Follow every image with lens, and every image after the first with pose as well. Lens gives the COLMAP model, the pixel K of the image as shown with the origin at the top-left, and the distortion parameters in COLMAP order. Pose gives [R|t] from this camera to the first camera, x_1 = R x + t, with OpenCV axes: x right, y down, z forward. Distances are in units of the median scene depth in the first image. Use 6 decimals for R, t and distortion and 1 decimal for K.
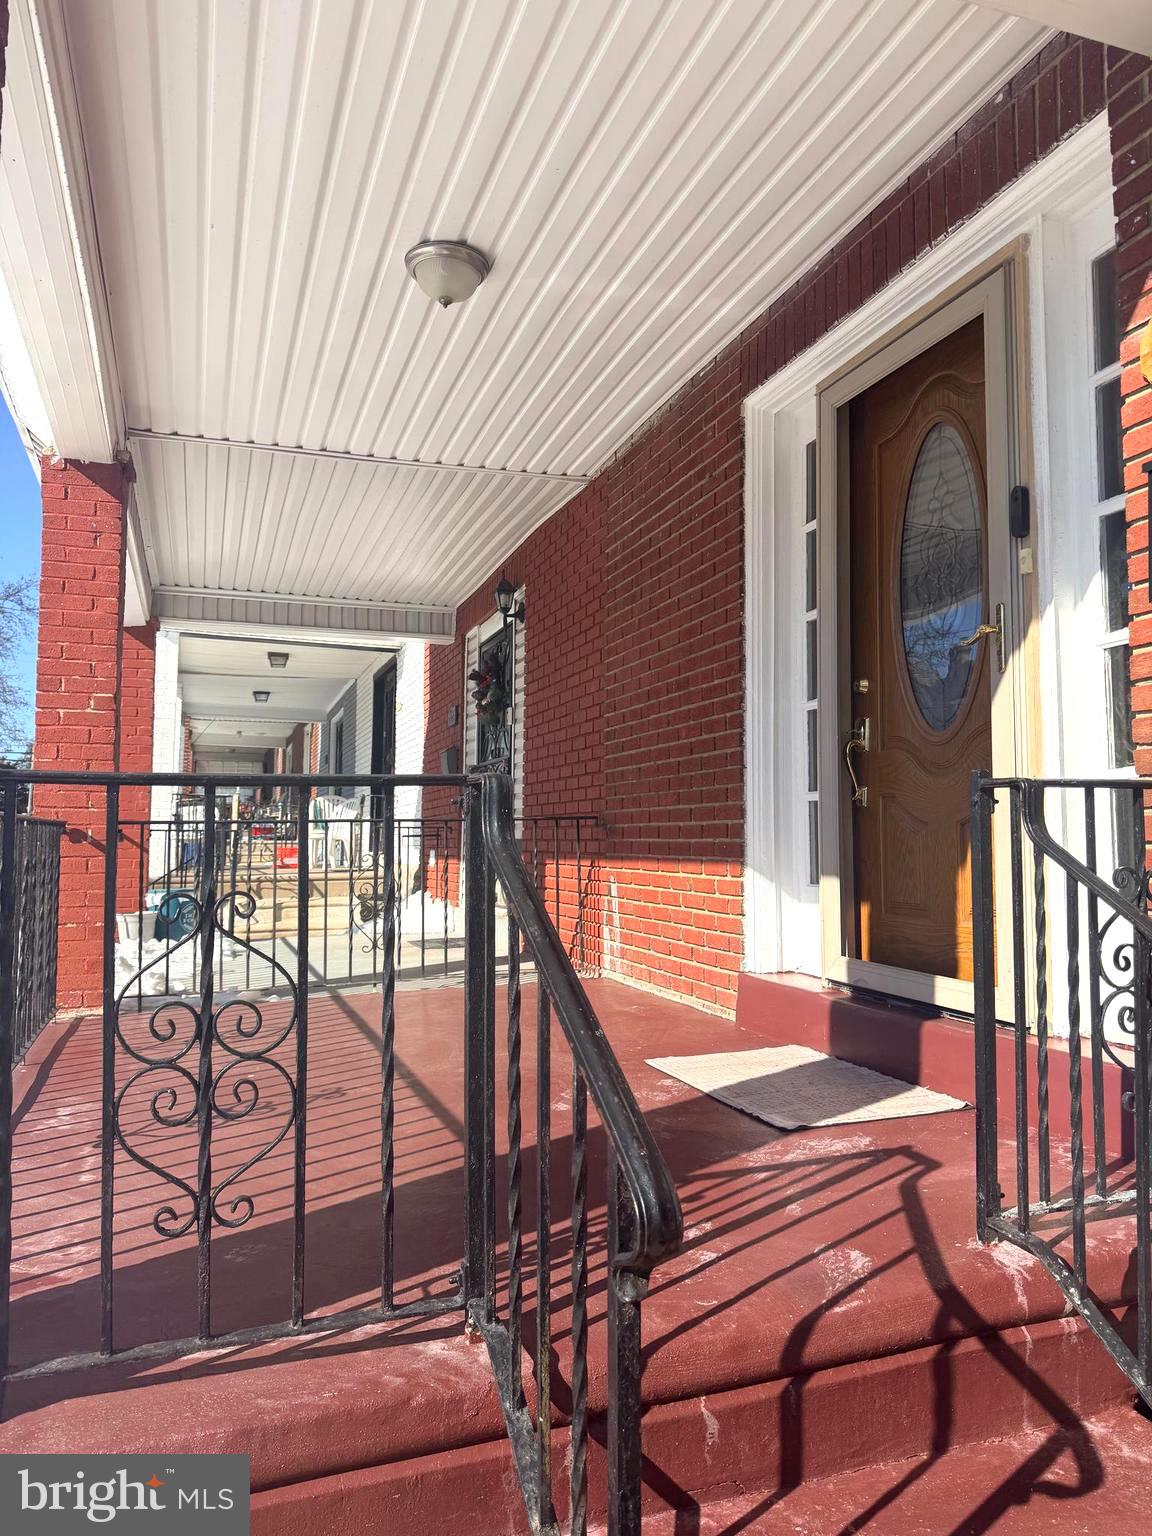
lens RADIAL K [[1065.7, 0, 566.6], [0, 1065.7, 766.7], [0, 0, 1]] dist [0.119738, -0.196092]
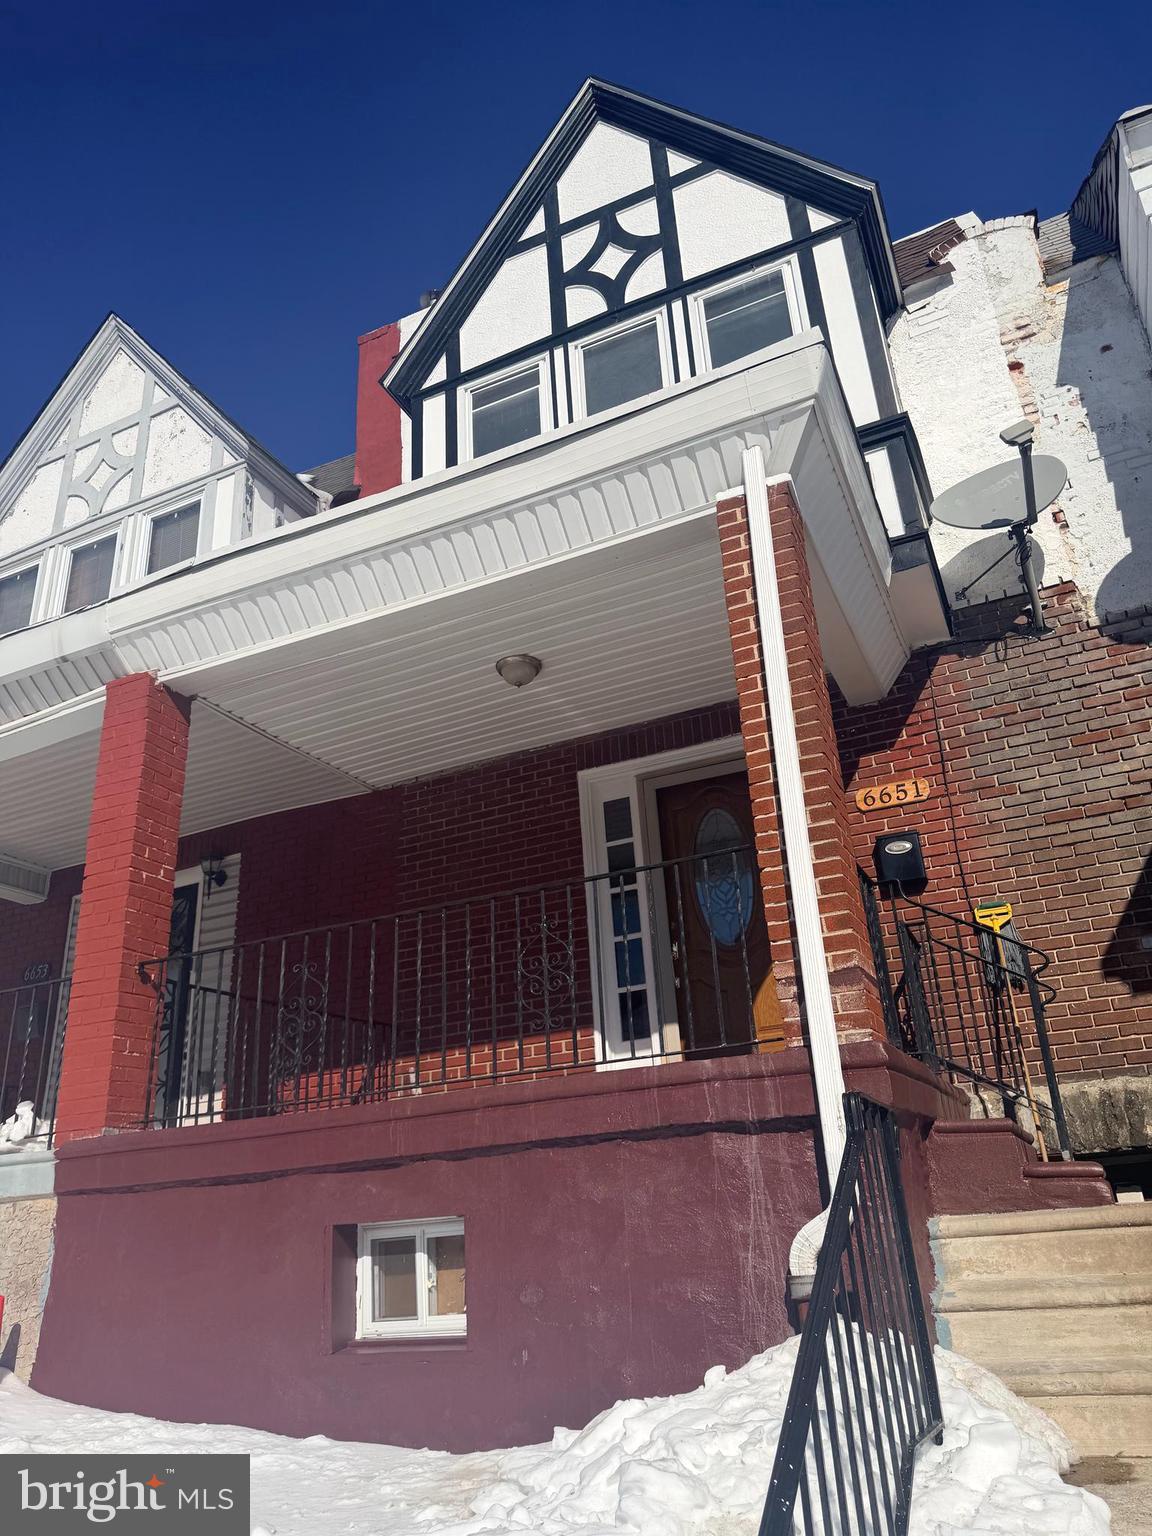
lens RADIAL K [[1083.4, 0, 577.6], [0, 1083.4, 764.7], [0, 0, 1]] dist [0.040452, -0.062466]
pose [[0.689244, 0.256471, 0.677617, -1.611813], [0.011391, 0.931300, -0.364074, 0.465200], [-0.724440, 0.258654, 0.638972, -0.232941]]
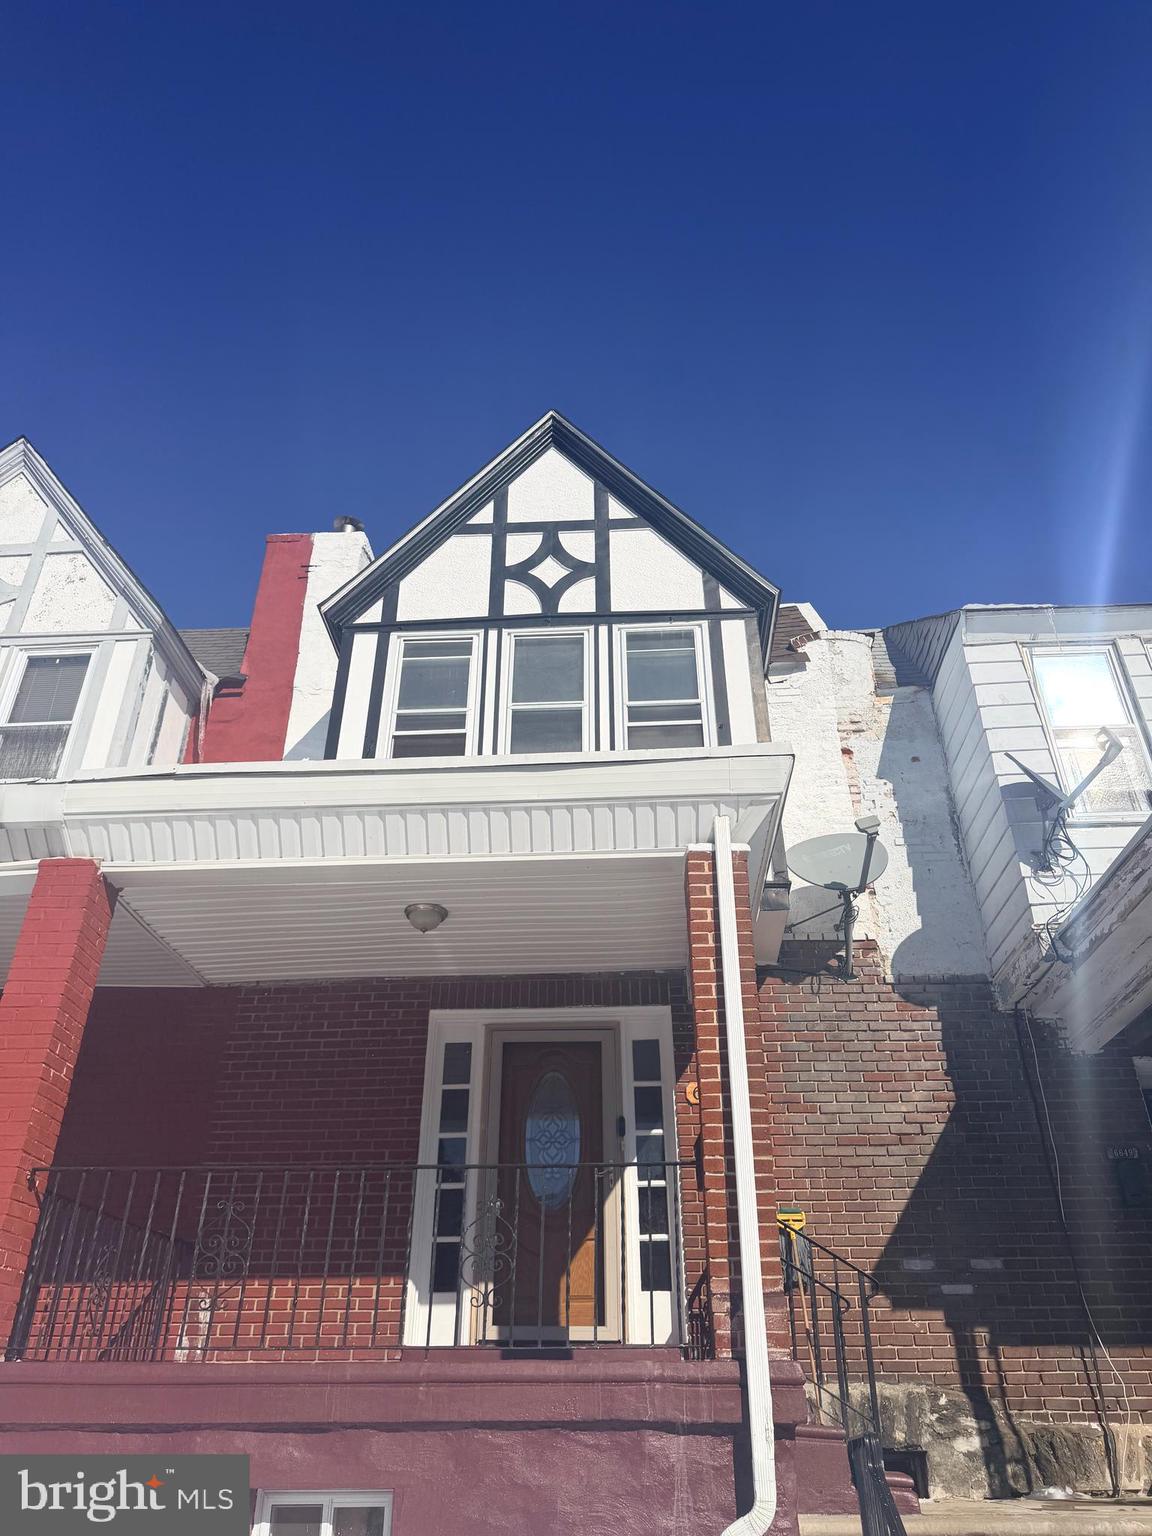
lens RADIAL K [[1070.9, 0, 578.0], [0, 1070.9, 772.5], [0, 0, 1]] dist [0.125725, -0.210546]
pose [[0.382710, 0.495747, 0.779595, -2.161577], [-0.059516, 0.855314, -0.514680, 0.404621], [-0.921950, 0.150575, 0.356842, 0.025525]]
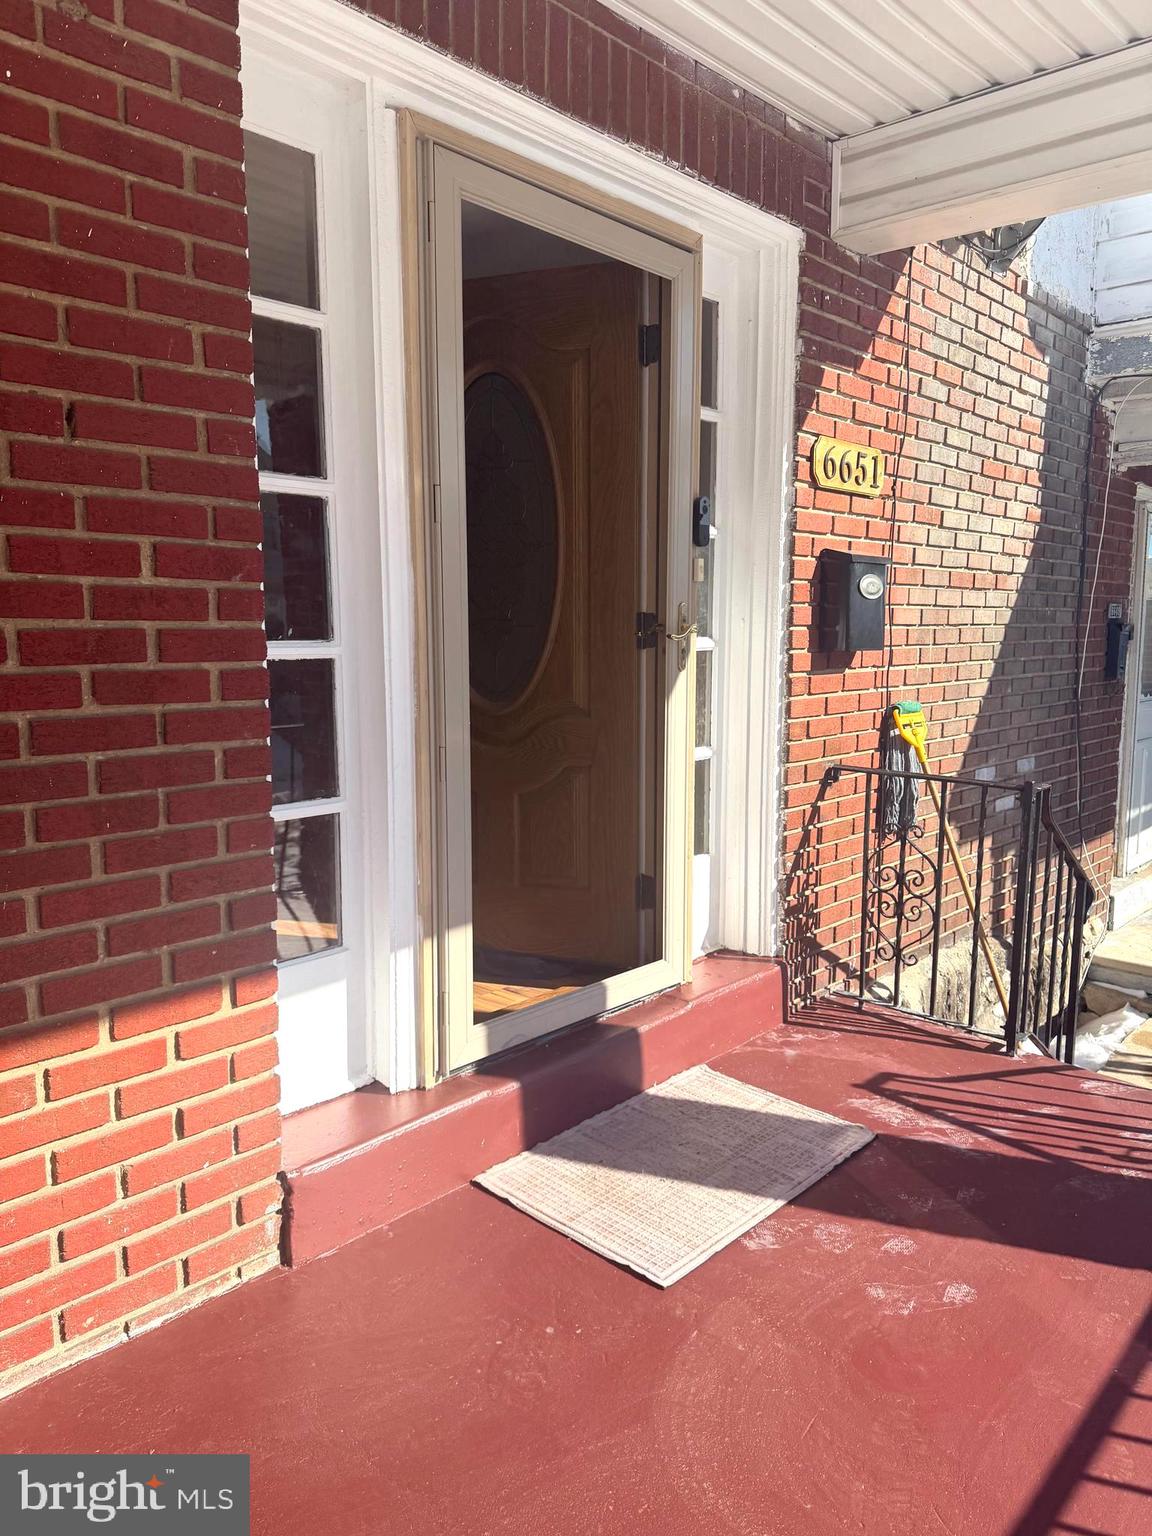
lens RADIAL K [[1070.9, 0, 578.0], [0, 1070.9, 772.5], [0, 0, 1]] dist [0.125725, -0.210546]
pose [[-0.467785, -0.116932, 0.876073, -0.496668], [-0.052181, 0.993135, 0.104694, -0.093855], [-0.882301, 0.003260, -0.470675, 1.620565]]
